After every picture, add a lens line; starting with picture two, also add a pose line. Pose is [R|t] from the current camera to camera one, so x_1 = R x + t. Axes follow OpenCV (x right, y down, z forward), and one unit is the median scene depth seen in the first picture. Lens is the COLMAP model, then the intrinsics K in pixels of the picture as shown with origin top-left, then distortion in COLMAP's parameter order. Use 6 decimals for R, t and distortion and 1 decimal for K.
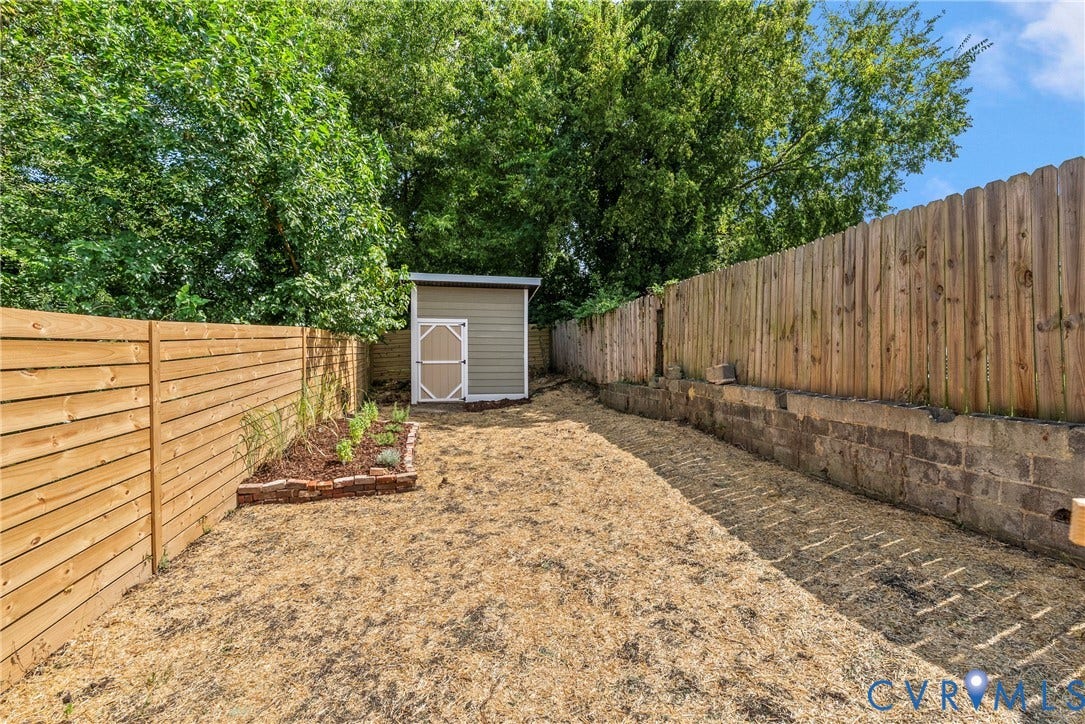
lens RADIAL K [[486.5, 0, 546.8], [0, 486.5, 364.2], [0, 0, 1]] dist [-0.001738, -0.000351]
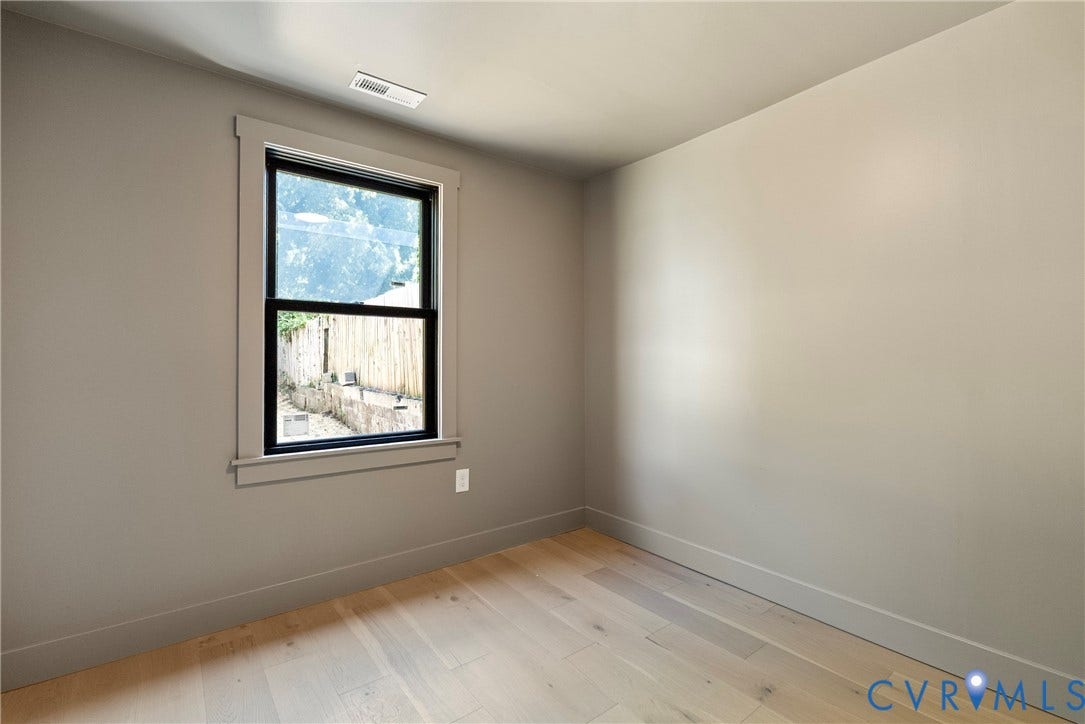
lens RADIAL K [[499.4, 0, 547.8], [0, 499.4, 361.6], [0, 0, 1]] dist [-0.003637, -0.000714]
pose [[0.910571, 0.002366, 0.413346, 0.237760], [0.002783, 0.999926, -0.011855, -0.007545], [-0.413343, 0.011945, 0.910497, -0.474106]]
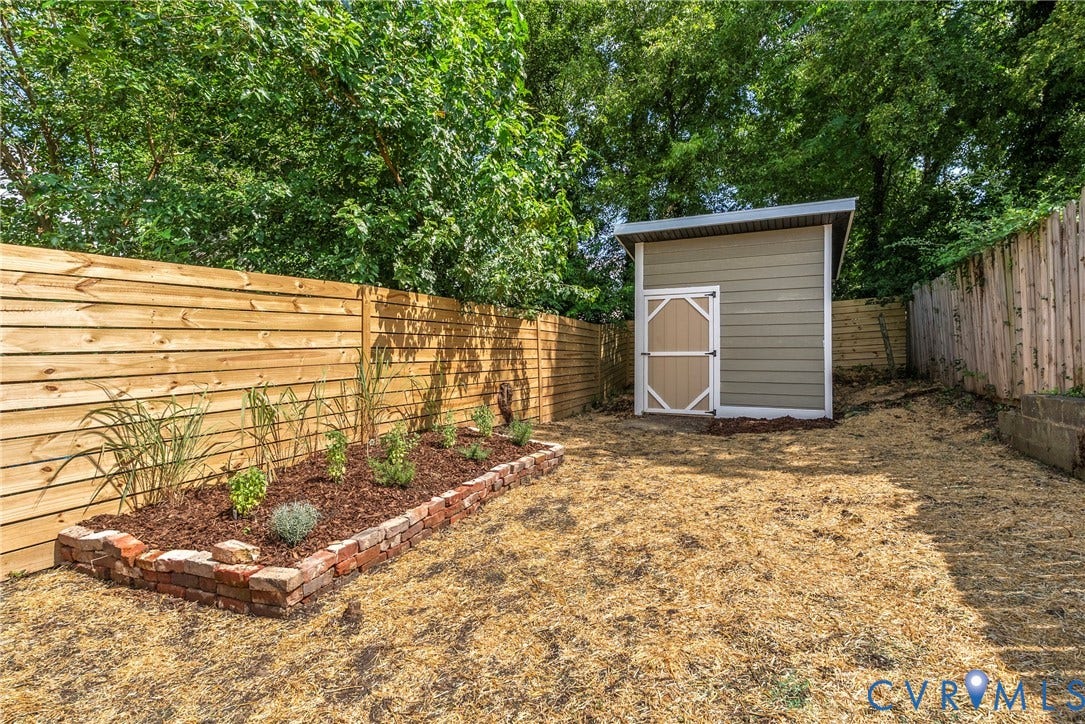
lens RADIAL K [[499.4, 0, 547.8], [0, 499.4, 361.6], [0, 0, 1]] dist [-0.003637, -0.000714]
pose [[0.772921, 0.001294, -0.634500, 0.109402], [-0.016796, 0.999689, -0.018421, 0.031738], [0.634279, 0.024895, 0.772703, 0.536968]]
